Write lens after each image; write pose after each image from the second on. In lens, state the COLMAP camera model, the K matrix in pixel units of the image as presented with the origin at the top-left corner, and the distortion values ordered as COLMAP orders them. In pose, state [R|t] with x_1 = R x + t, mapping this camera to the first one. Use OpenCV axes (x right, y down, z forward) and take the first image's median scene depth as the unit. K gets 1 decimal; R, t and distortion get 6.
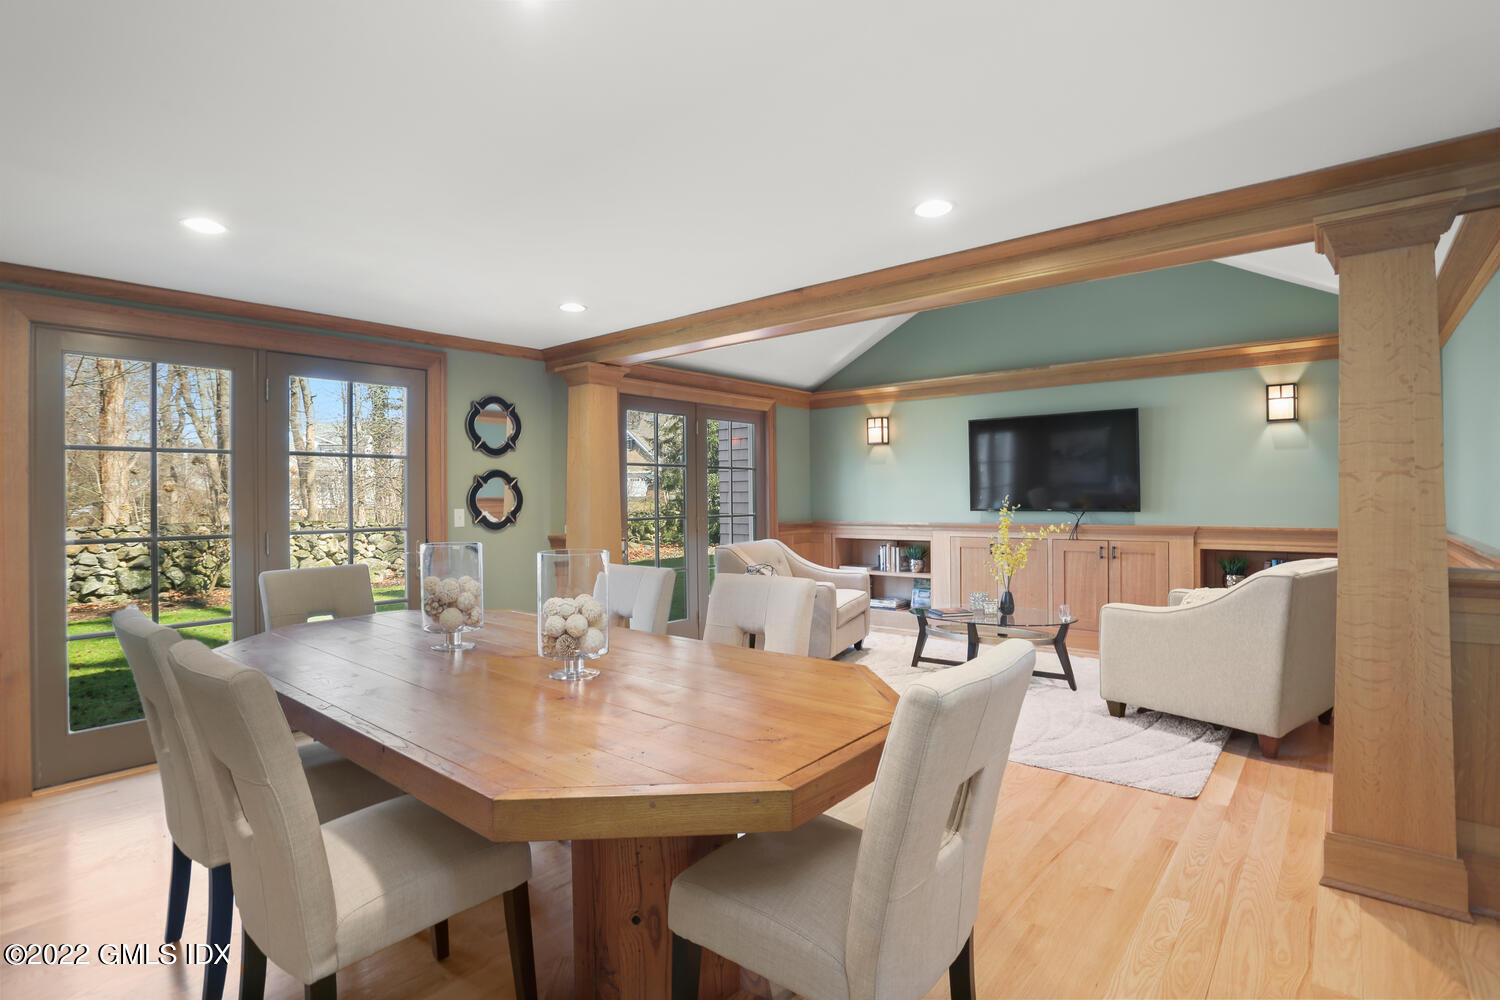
lens RADIAL K [[719.7, 0, 749.1], [0, 719.7, 498.0], [0, 0, 1]] dist [-0.081593, 0.037461]
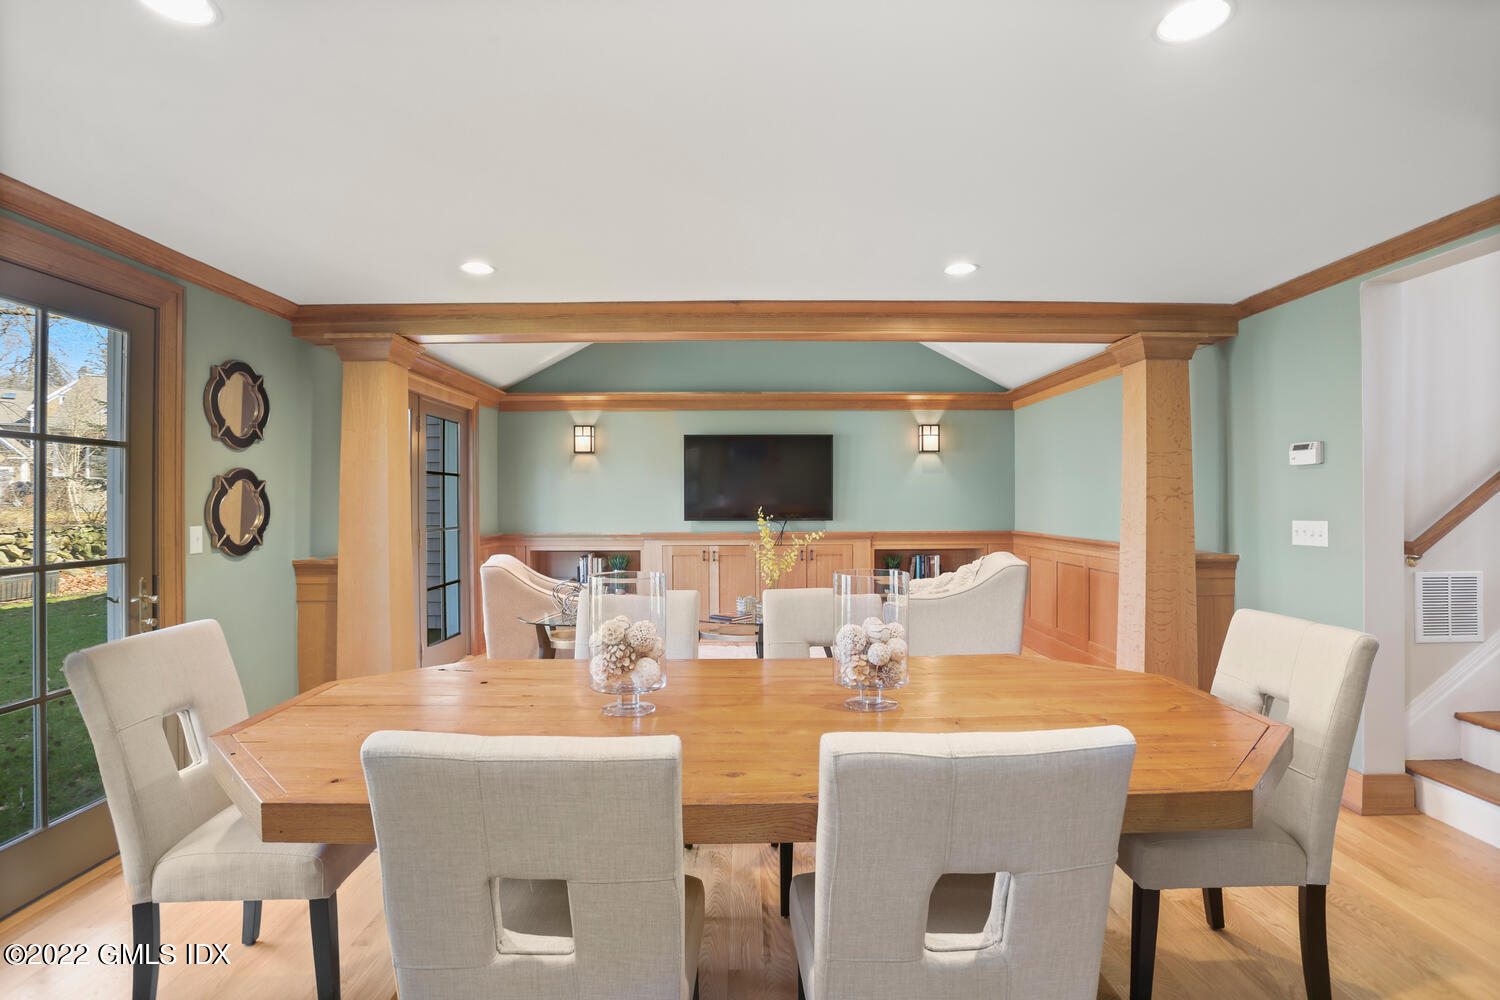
lens RADIAL K [[719.7, 0, 749.1], [0, 719.7, 498.0], [0, 0, 1]] dist [-0.081593, 0.037461]
pose [[0.764616, 0.009633, 0.644414, -0.382631], [-0.002968, 0.999930, -0.011426, -0.004483], [-0.644479, 0.006824, 0.764592, 0.156558]]
